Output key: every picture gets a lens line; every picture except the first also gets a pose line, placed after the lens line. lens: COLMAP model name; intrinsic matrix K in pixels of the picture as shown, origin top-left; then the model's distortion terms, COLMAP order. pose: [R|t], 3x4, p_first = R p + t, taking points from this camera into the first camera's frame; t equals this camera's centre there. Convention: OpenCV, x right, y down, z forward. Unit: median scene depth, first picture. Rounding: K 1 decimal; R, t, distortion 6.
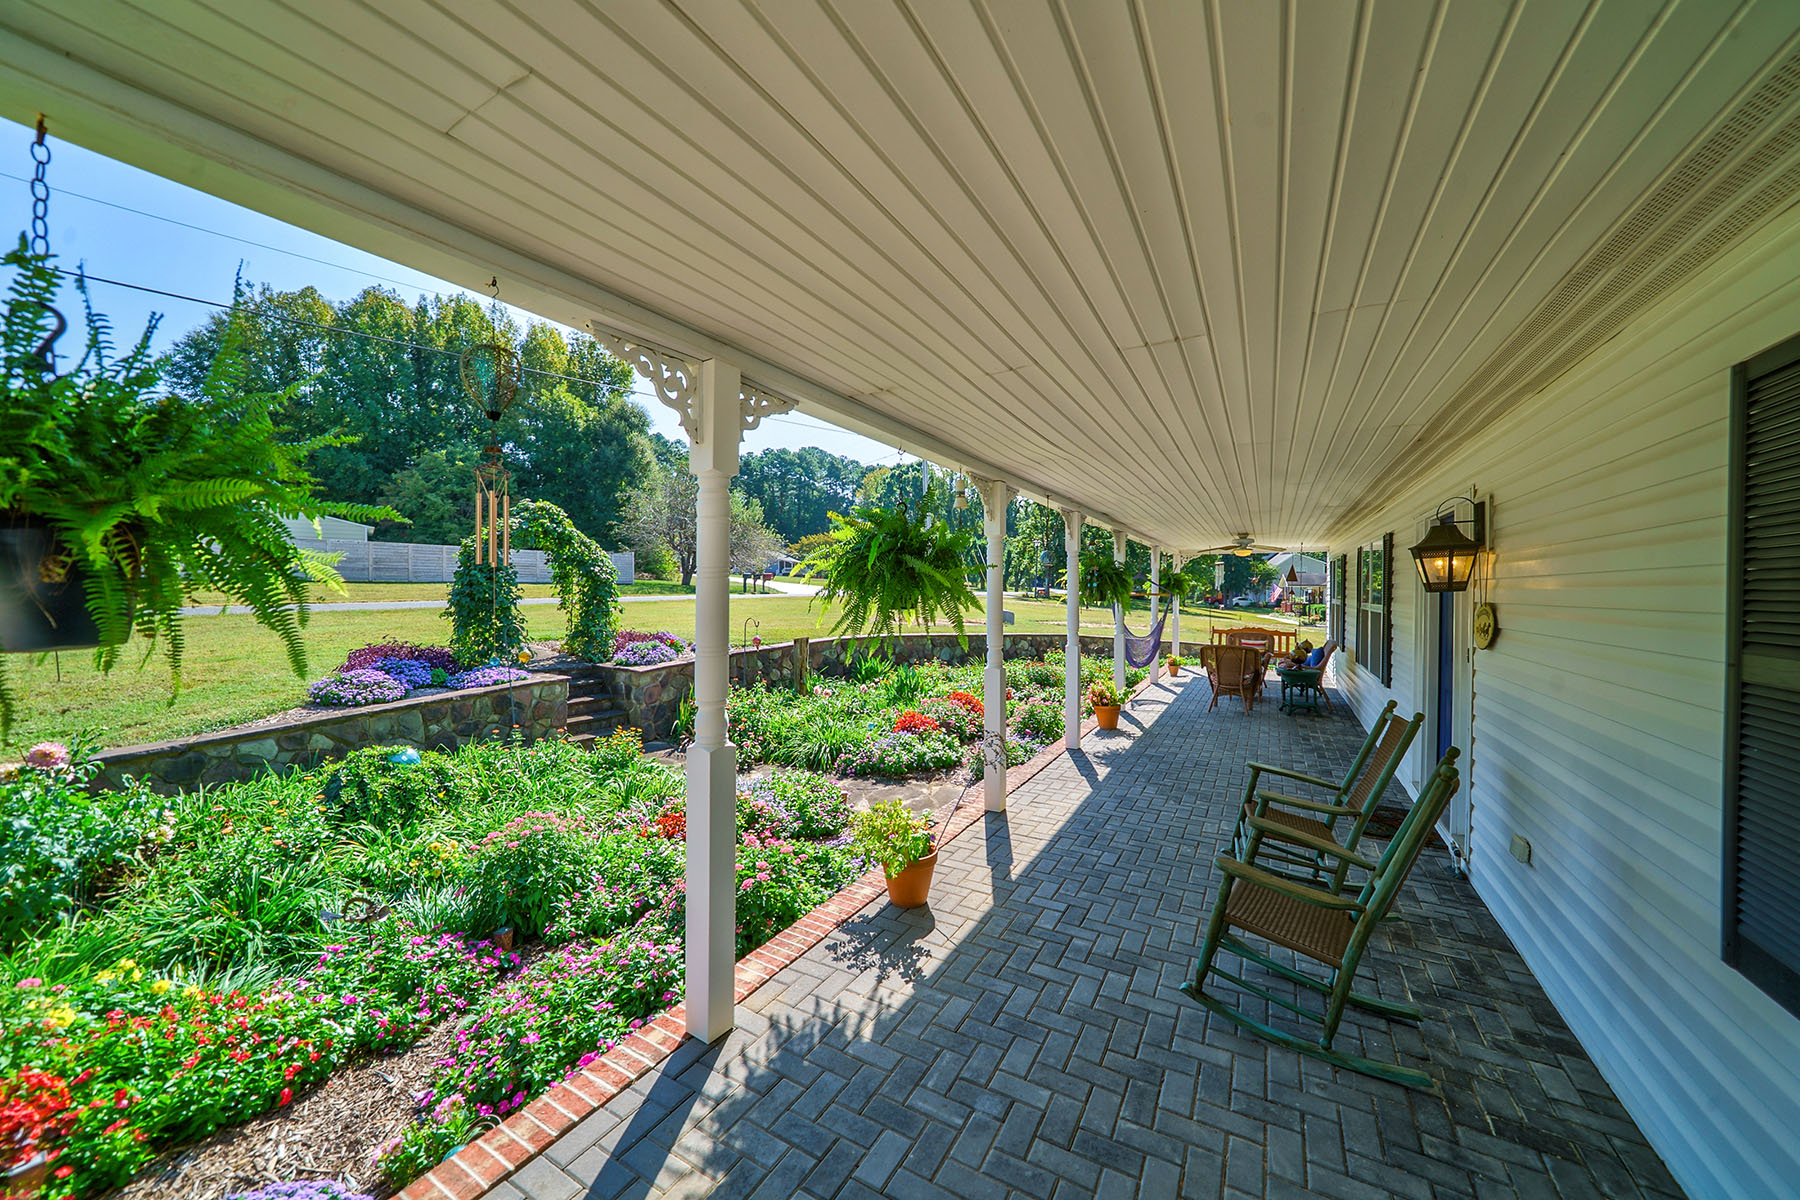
lens RADIAL K [[641.1, 0, 876.0], [0, 641.1, 592.6], [0, 0, 1]] dist [-0.025159, 0.003282]
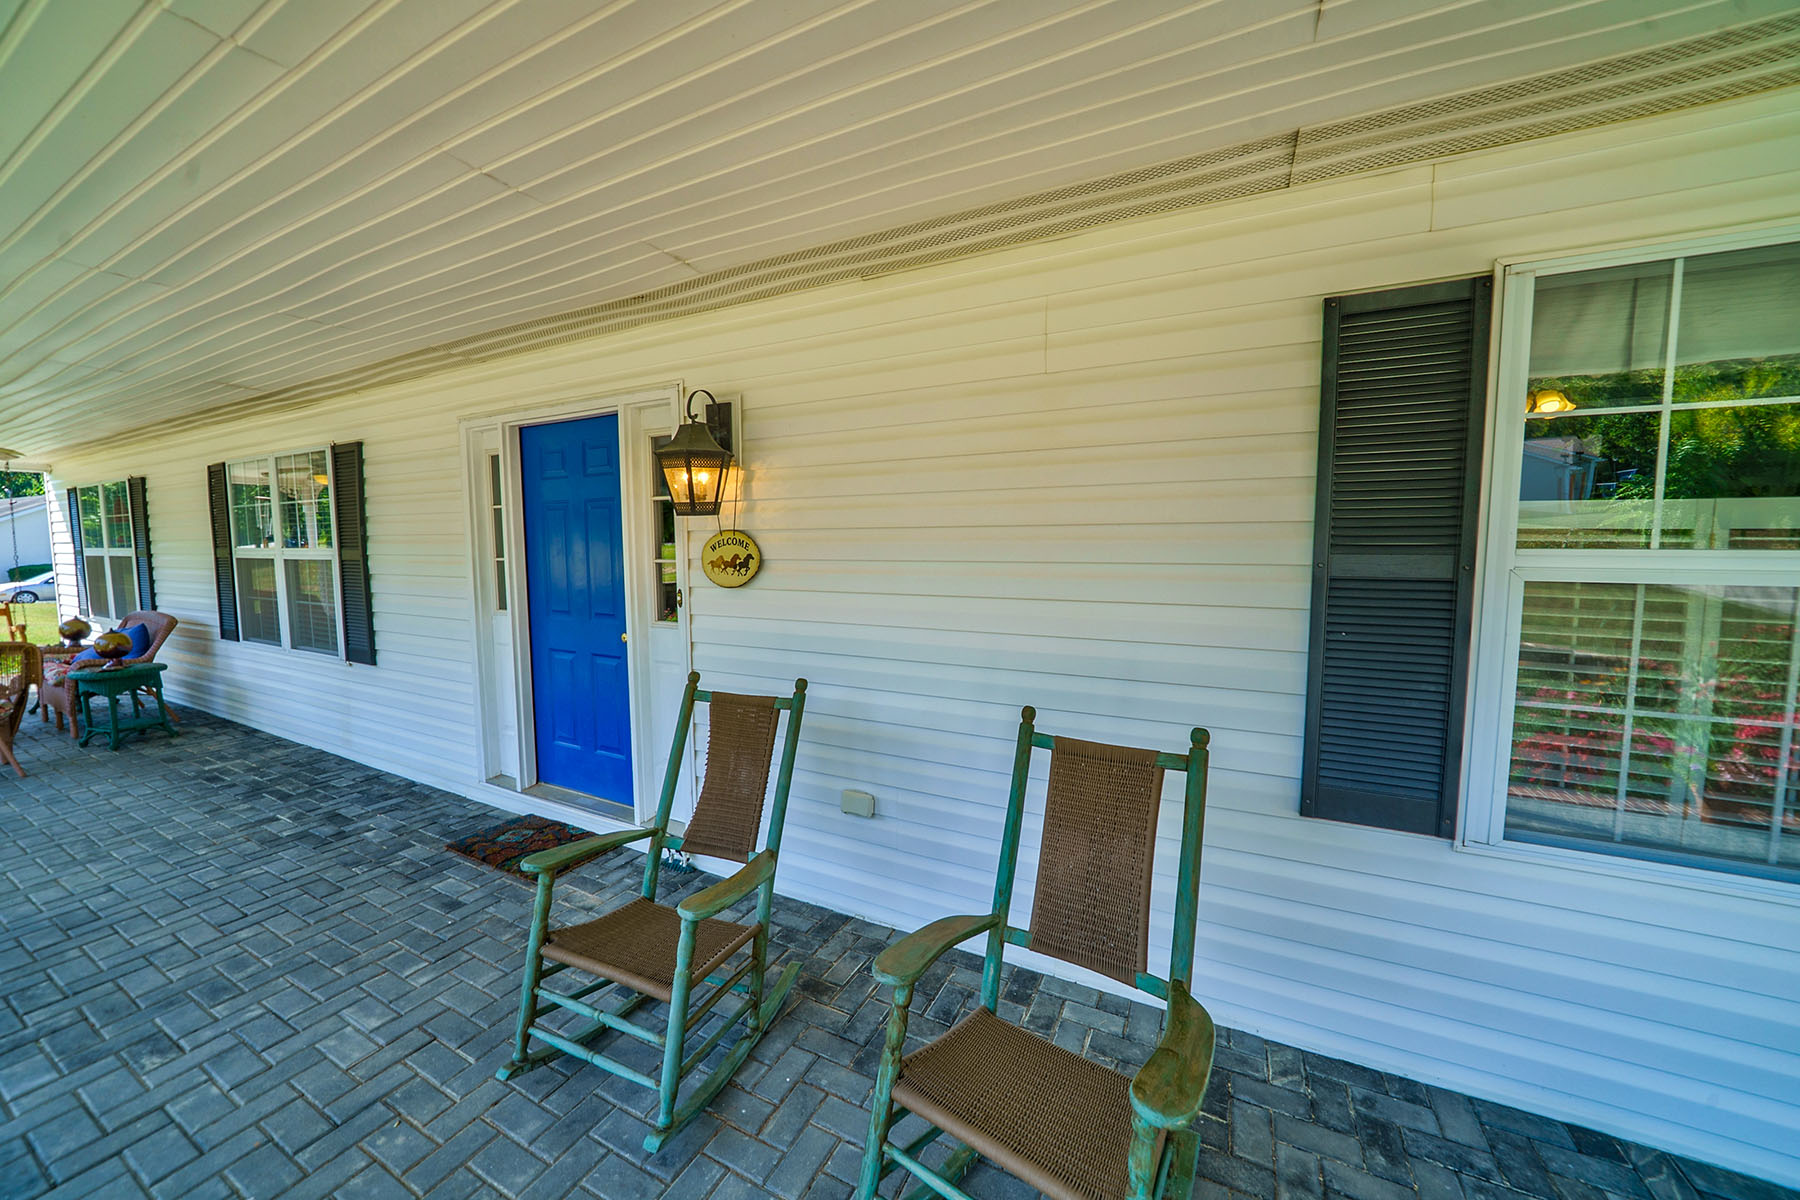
lens RADIAL K [[641.1, 0, 876.0], [0, 641.1, 592.6], [0, 0, 1]] dist [-0.025159, 0.003282]
pose [[-0.078765, -0.079283, 0.993735, 0.156653], [0.004355, 0.996796, 0.079873, 0.040578], [-0.996884, 0.010619, -0.078168, 1.087155]]
